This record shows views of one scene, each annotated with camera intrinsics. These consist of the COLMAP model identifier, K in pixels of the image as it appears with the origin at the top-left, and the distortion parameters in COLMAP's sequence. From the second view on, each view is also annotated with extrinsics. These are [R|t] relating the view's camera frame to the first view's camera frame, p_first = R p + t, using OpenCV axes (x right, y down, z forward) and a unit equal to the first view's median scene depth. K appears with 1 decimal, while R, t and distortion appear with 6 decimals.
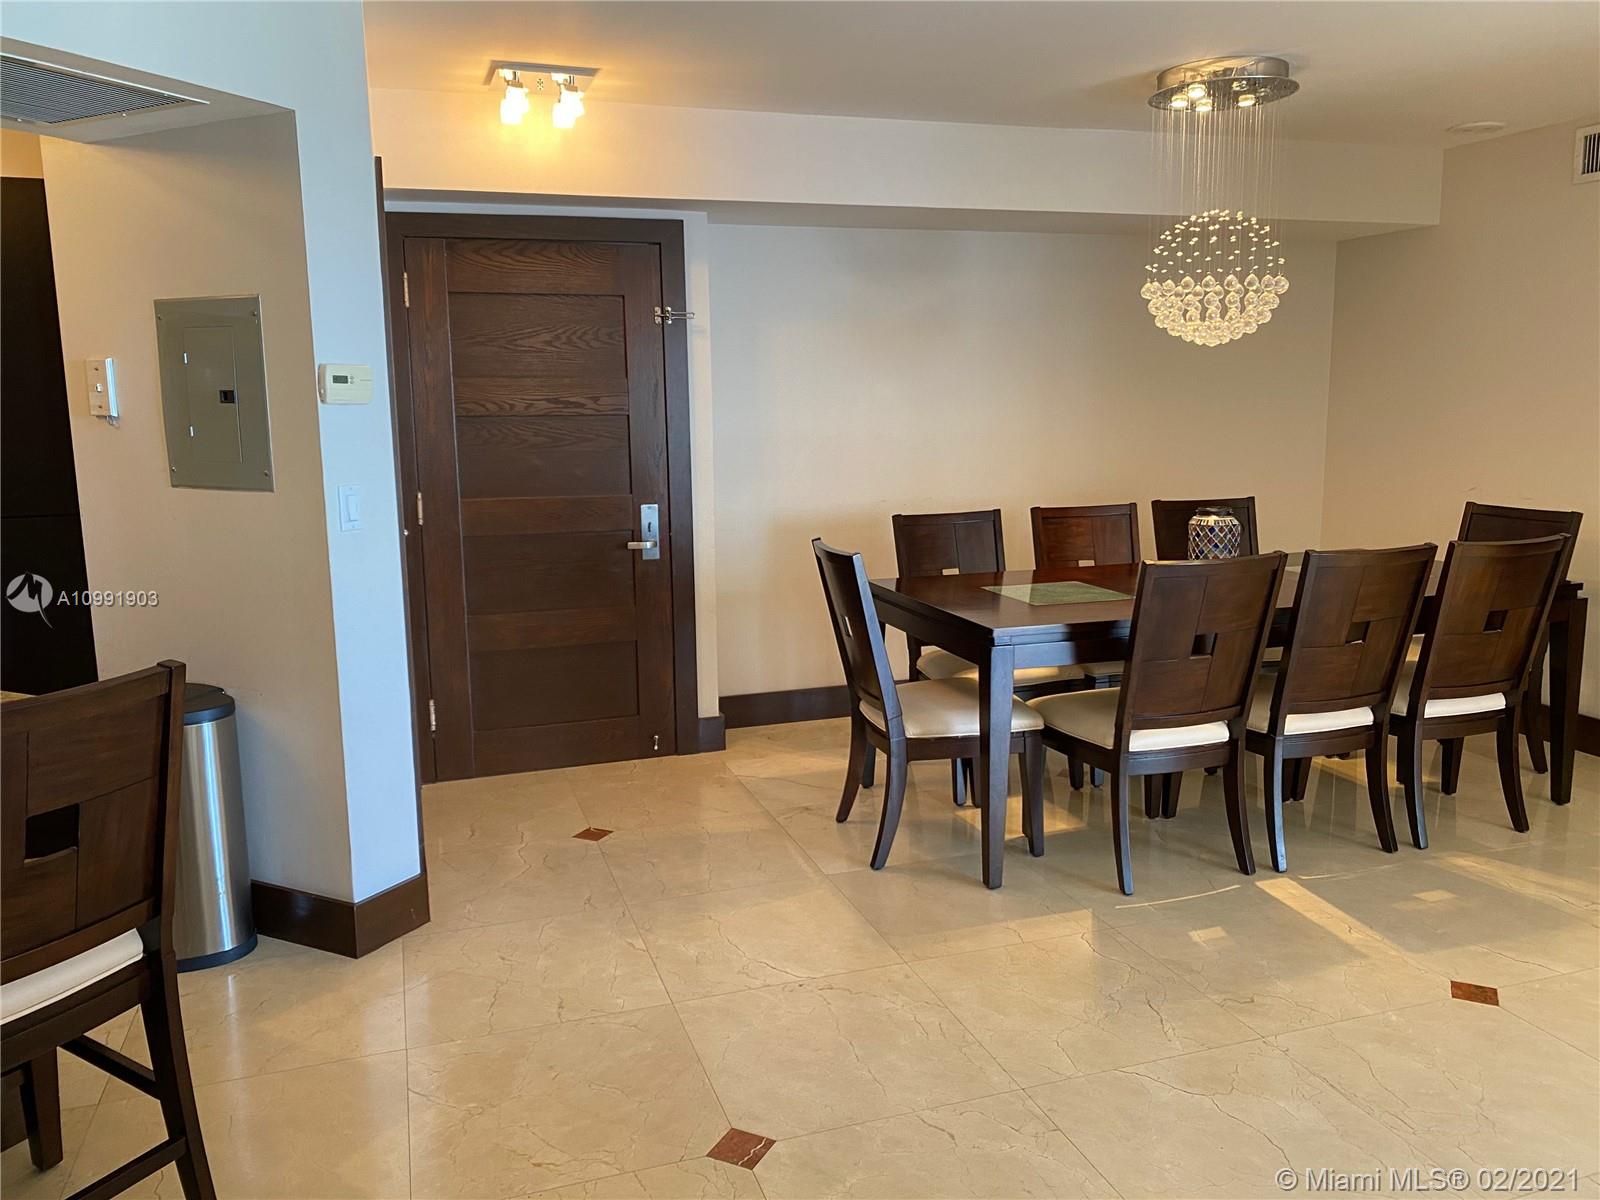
lens RADIAL K [[1225.1, 0, 800.0], [0, 1225.1, 600.0], [0, 0, 1]] dist [0.006680, -0.003425]
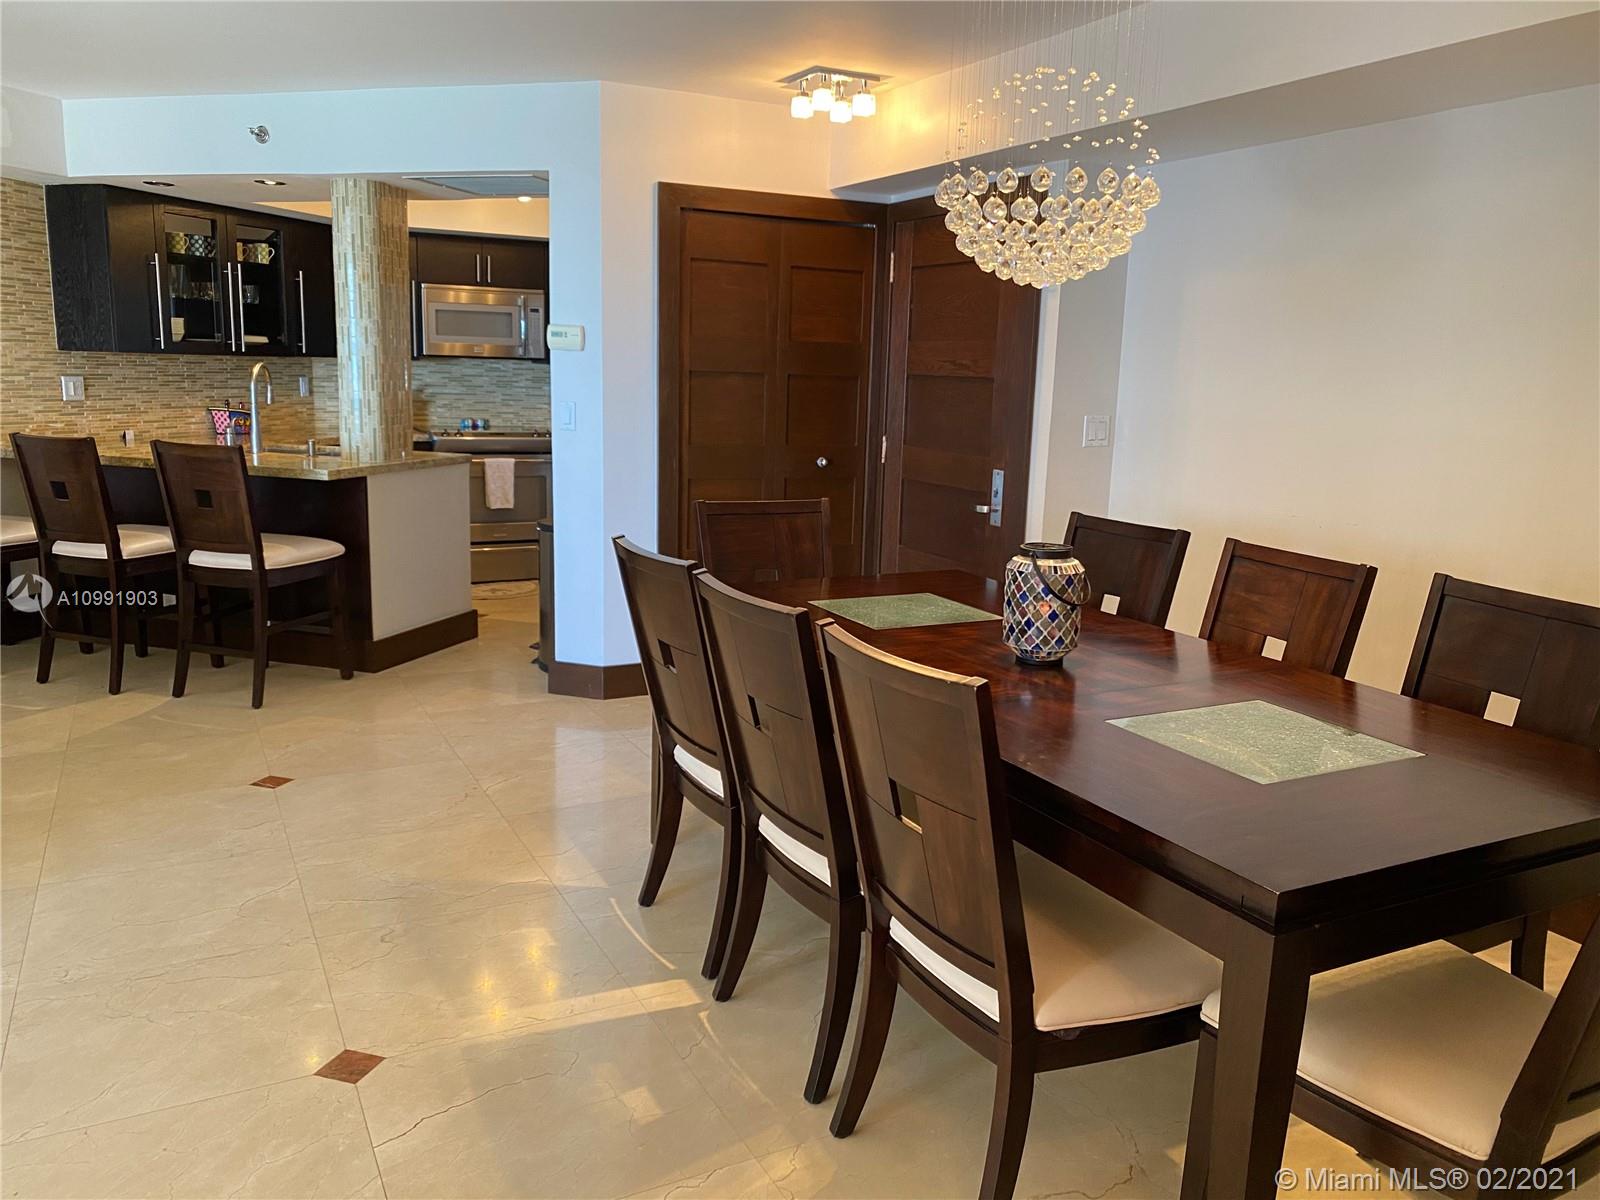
lens RADIAL K [[1225.1, 0, 800.0], [0, 1225.1, 600.0], [0, 0, 1]] dist [0.006680, -0.003425]
pose [[0.160215, 0.201667, -0.966262, 0.932102], [-0.206726, 0.964053, 0.166930, -0.123822], [0.965192, 0.173007, 0.196146, 0.758758]]
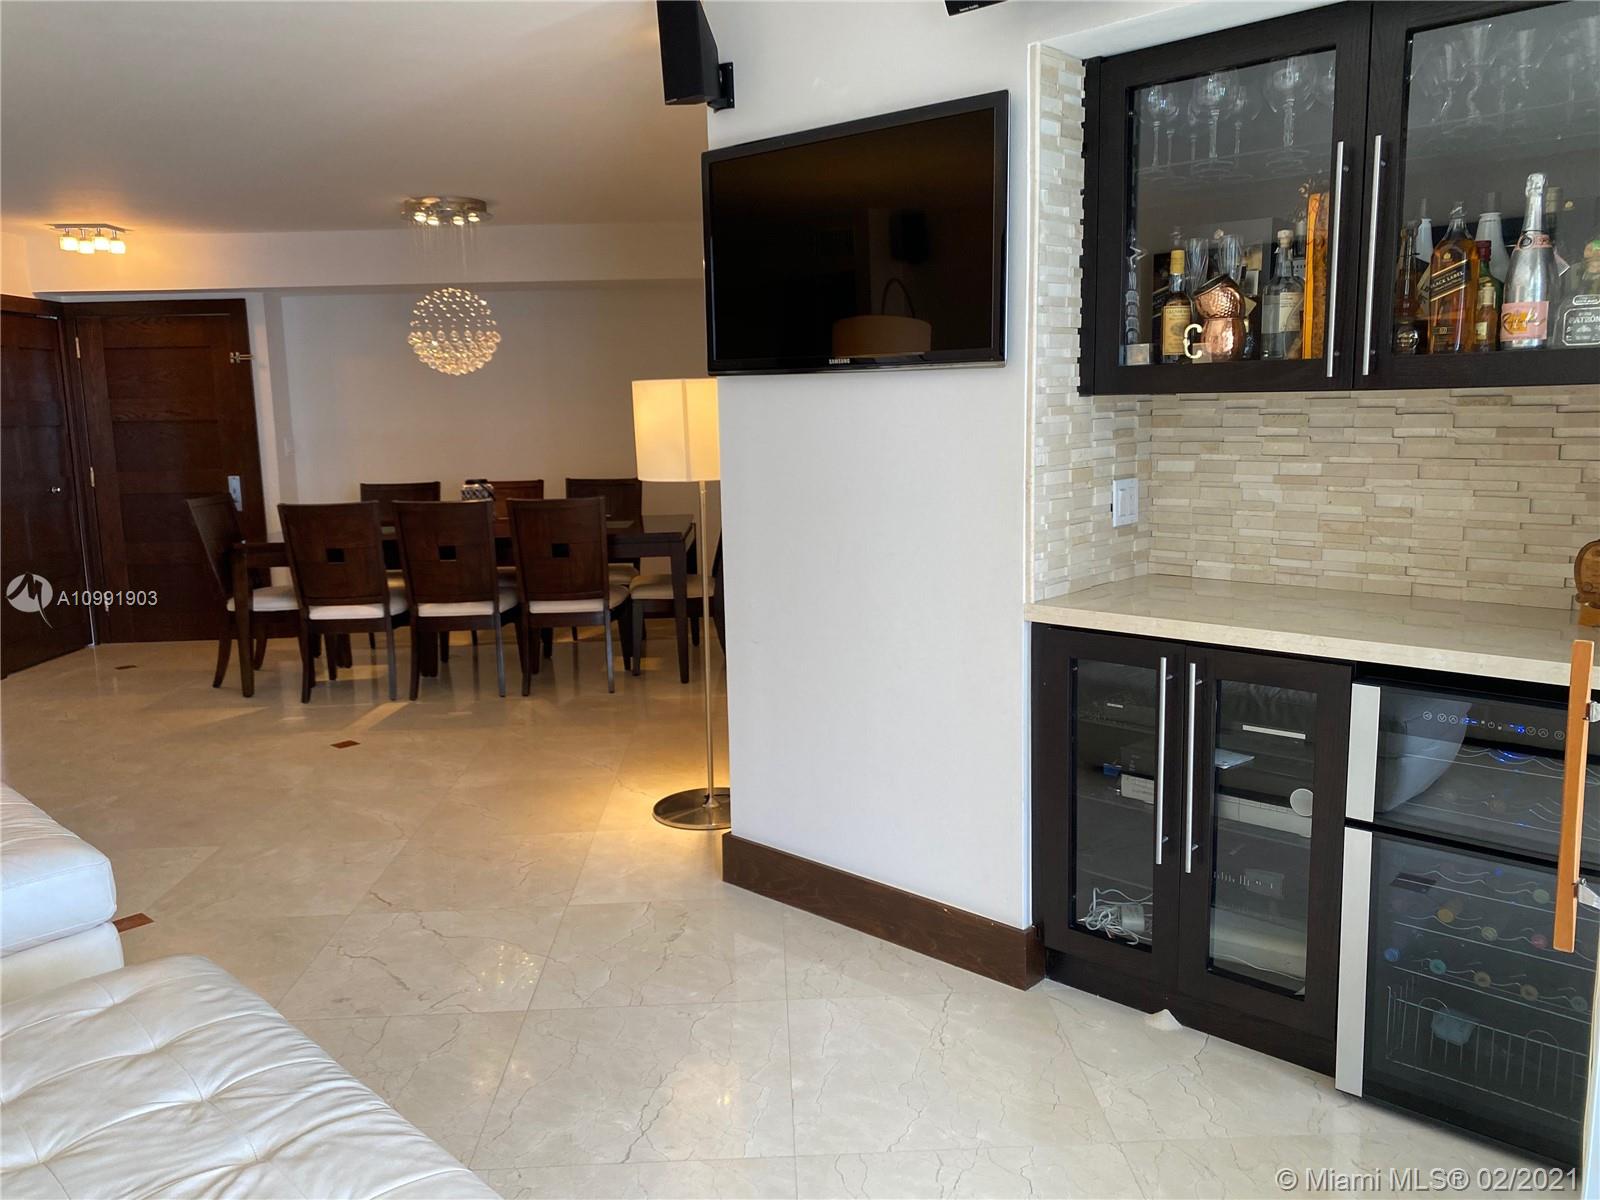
lens RADIAL K [[1225.1, 0, 800.0], [0, 1225.1, 600.0], [0, 0, 1]] dist [0.006680, -0.003425]
pose [[0.960291, 0.031051, -0.277267, 1.156352], [-0.033588, 0.999426, -0.004405, 0.071415], [0.276971, 0.013543, 0.960783, -0.357197]]
